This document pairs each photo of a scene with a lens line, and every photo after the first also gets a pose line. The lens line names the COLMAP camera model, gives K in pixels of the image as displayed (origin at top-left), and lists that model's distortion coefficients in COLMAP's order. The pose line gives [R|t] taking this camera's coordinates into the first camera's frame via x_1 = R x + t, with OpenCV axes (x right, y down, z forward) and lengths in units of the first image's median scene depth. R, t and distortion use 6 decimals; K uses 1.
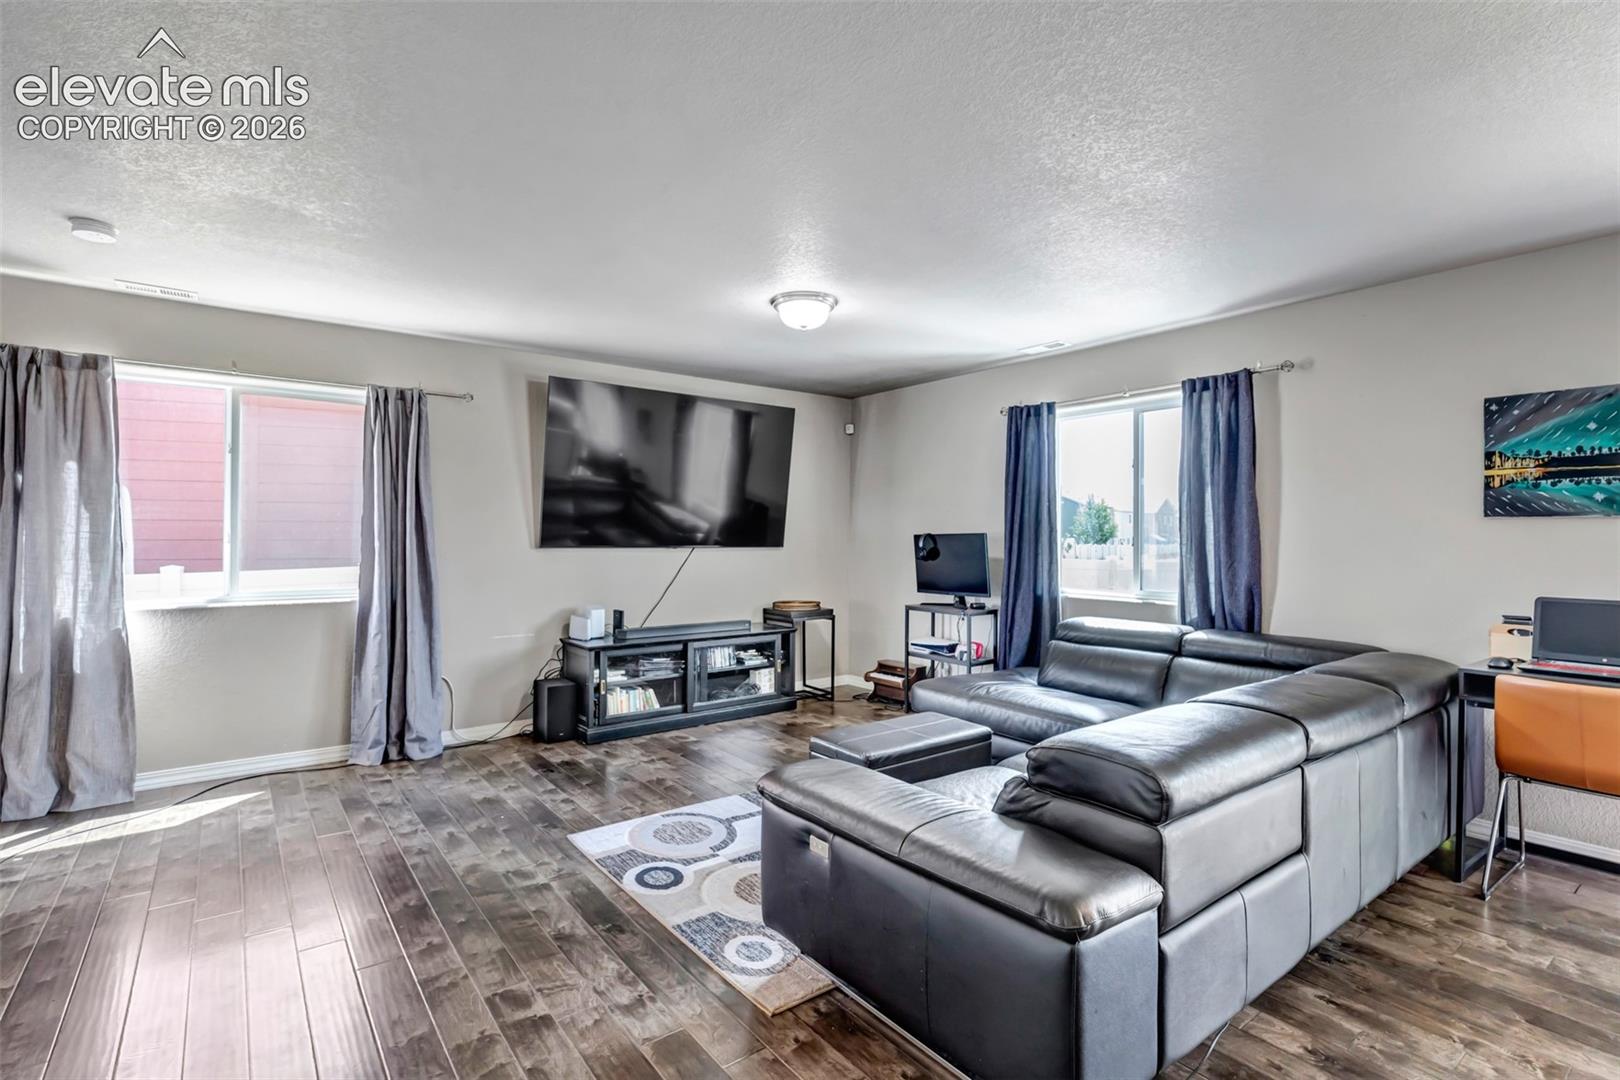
lens RADIAL K [[758.8, 0, 805.8], [0, 758.8, 534.7], [0, 0, 1]] dist [-0.000170, -0.000007]
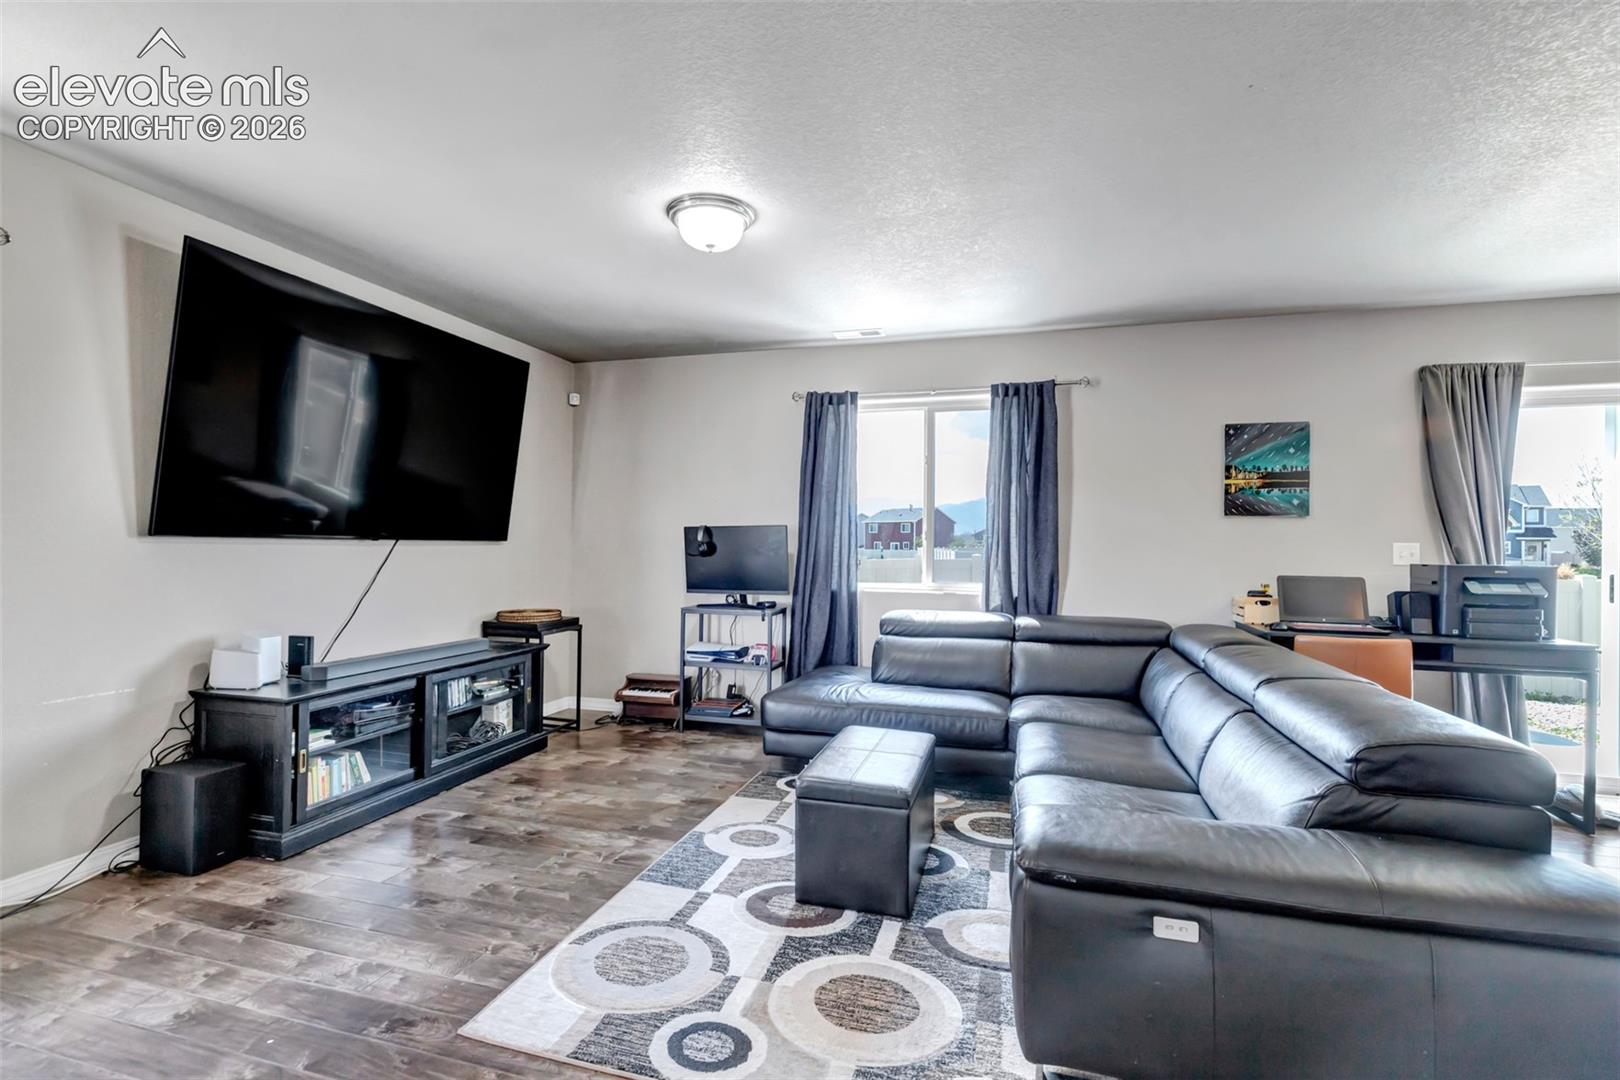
lens RADIAL K [[743.8, 0, 806.9], [0, 743.8, 541.8], [0, 0, 1]] dist [0.003284, -0.000052]
pose [[0.808320, 0.005971, 0.588713, -0.309595], [-0.008932, 0.999958, 0.002121, 0.017856], [-0.588676, -0.006972, 0.808339, 0.281841]]
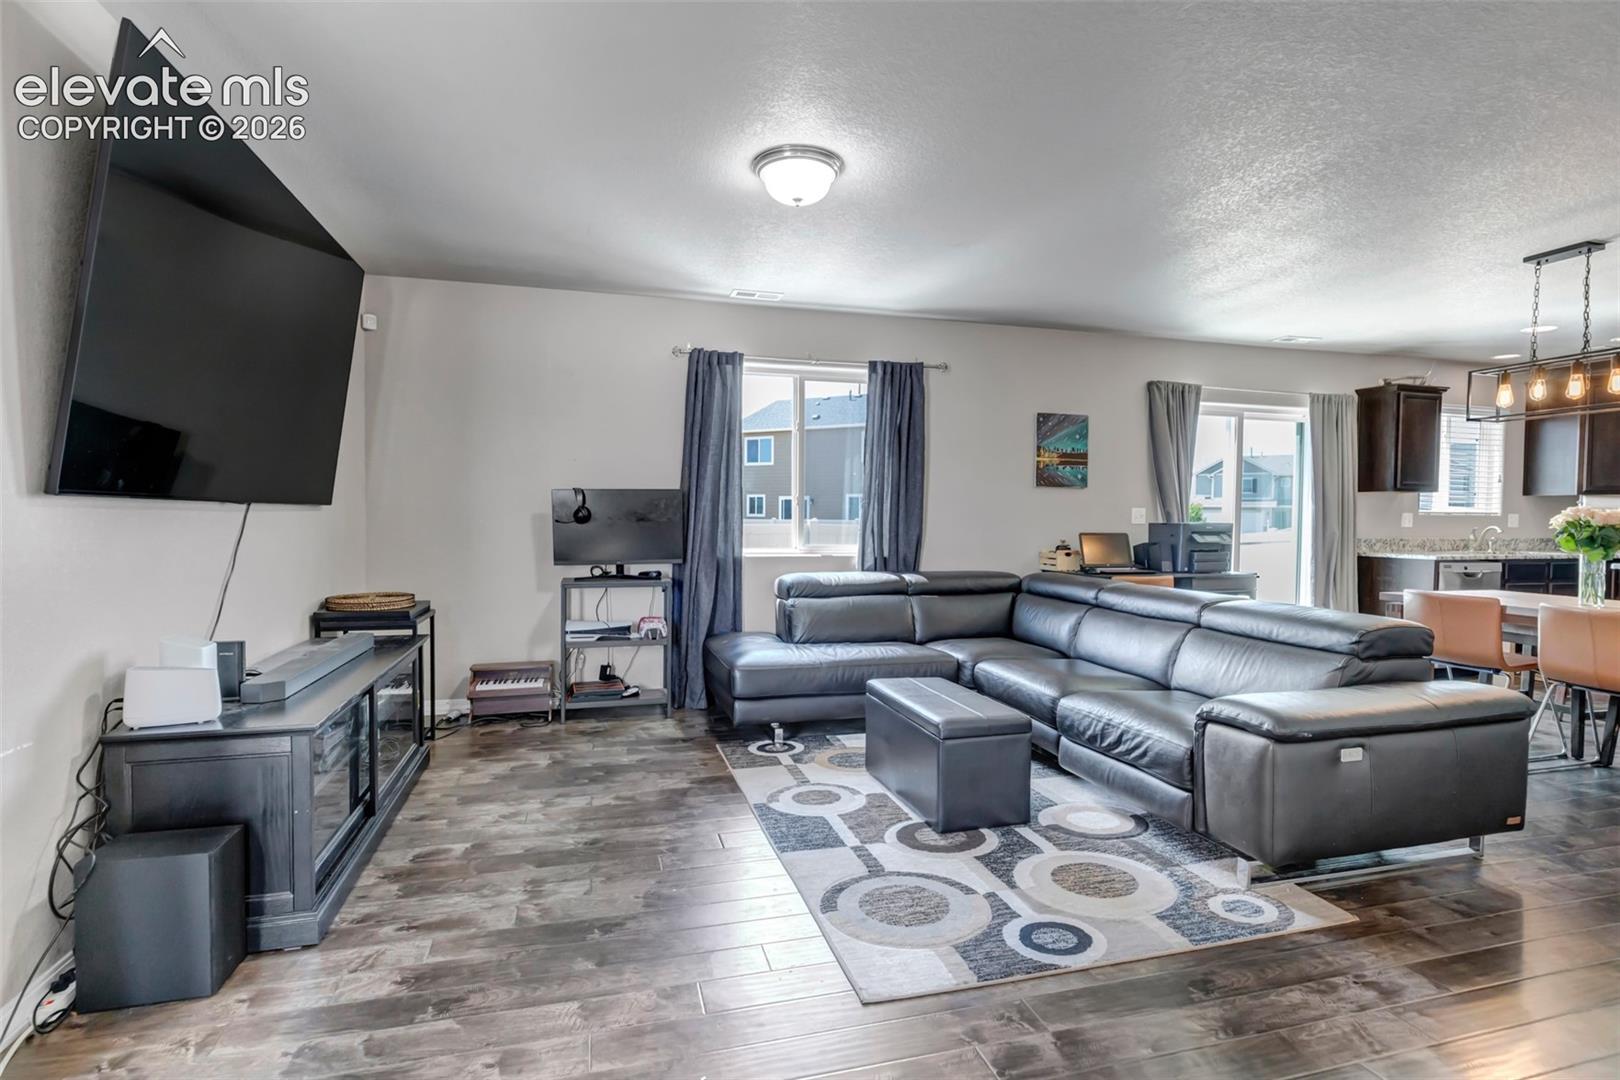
lens RADIAL K [[786.9, 0, 806.2], [0, 786.9, 542.2], [0, 0, 1]] dist [-0.002428, -0.000093]
pose [[0.376607, -0.033788, 0.925757, -0.611853], [-0.009254, 0.999148, 0.040231, 0.023715], [-0.926327, -0.023718, 0.375973, 0.589980]]
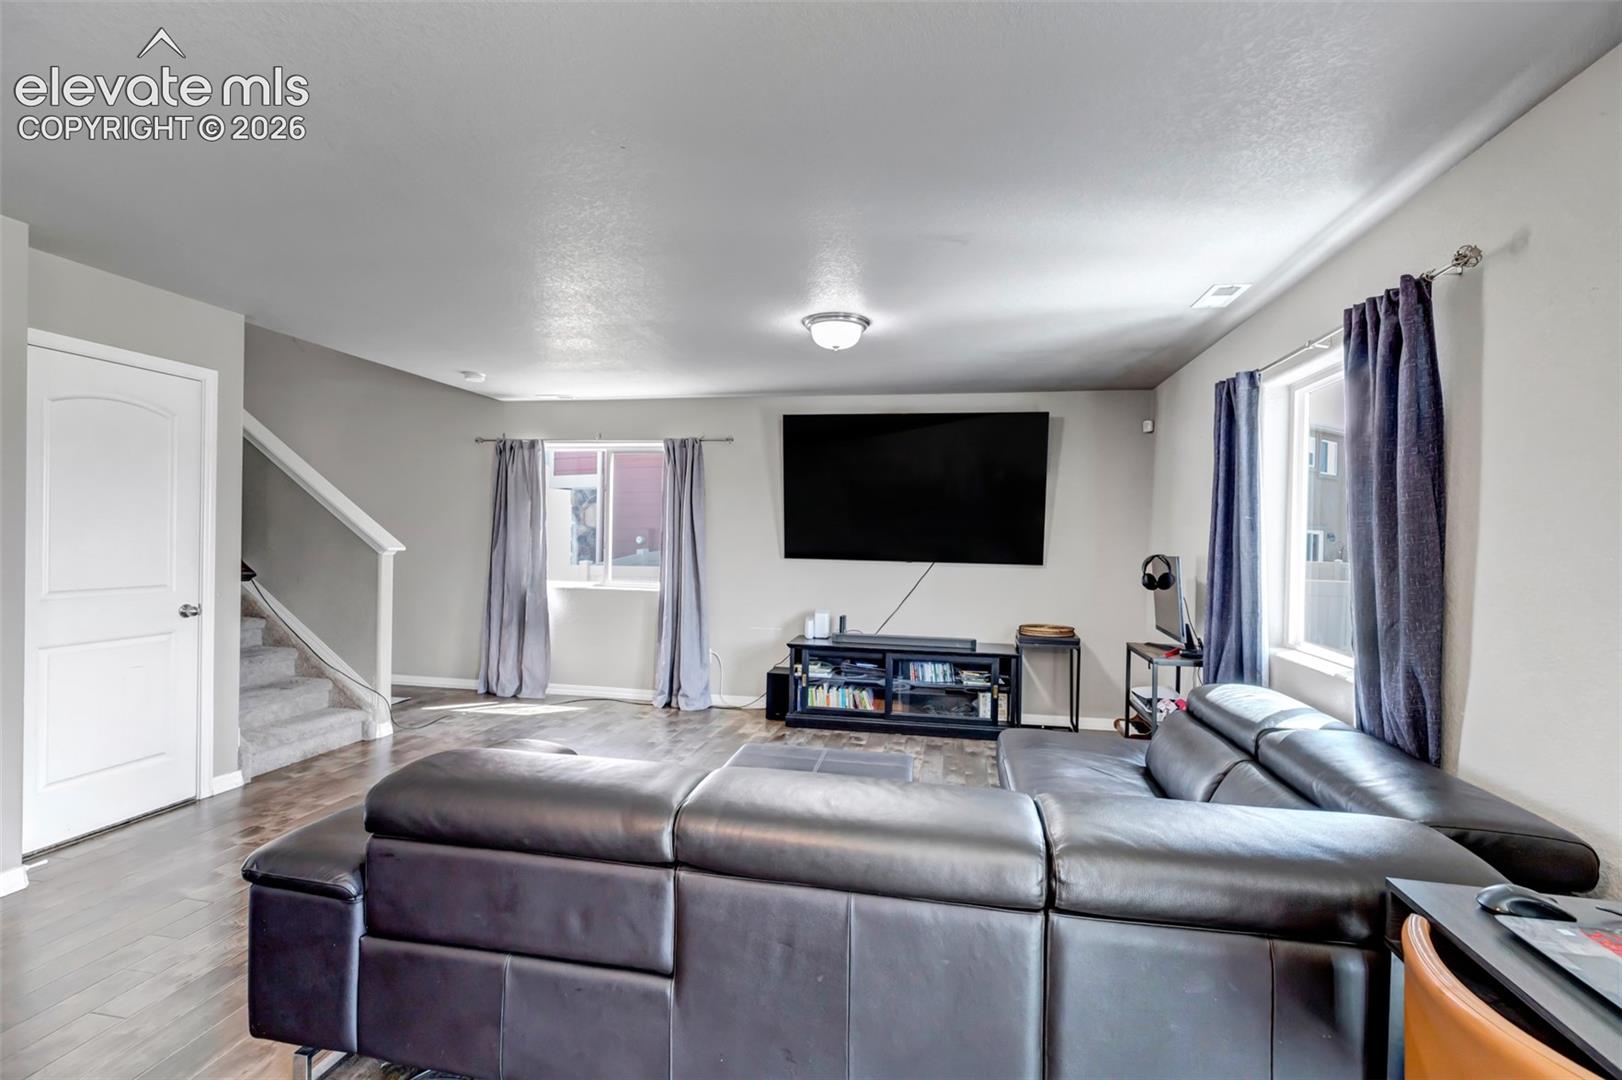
lens RADIAL K [[744.7, 0, 807.9], [0, 744.7, 541.8], [0, 0, 1]] dist [0.003284, -0.000052]
pose [[0.662996, 0.015216, -0.748469, 0.610972], [-0.015408, 0.999859, 0.006678, -0.017990], [0.748465, 0.007105, 0.663137, 0.265923]]
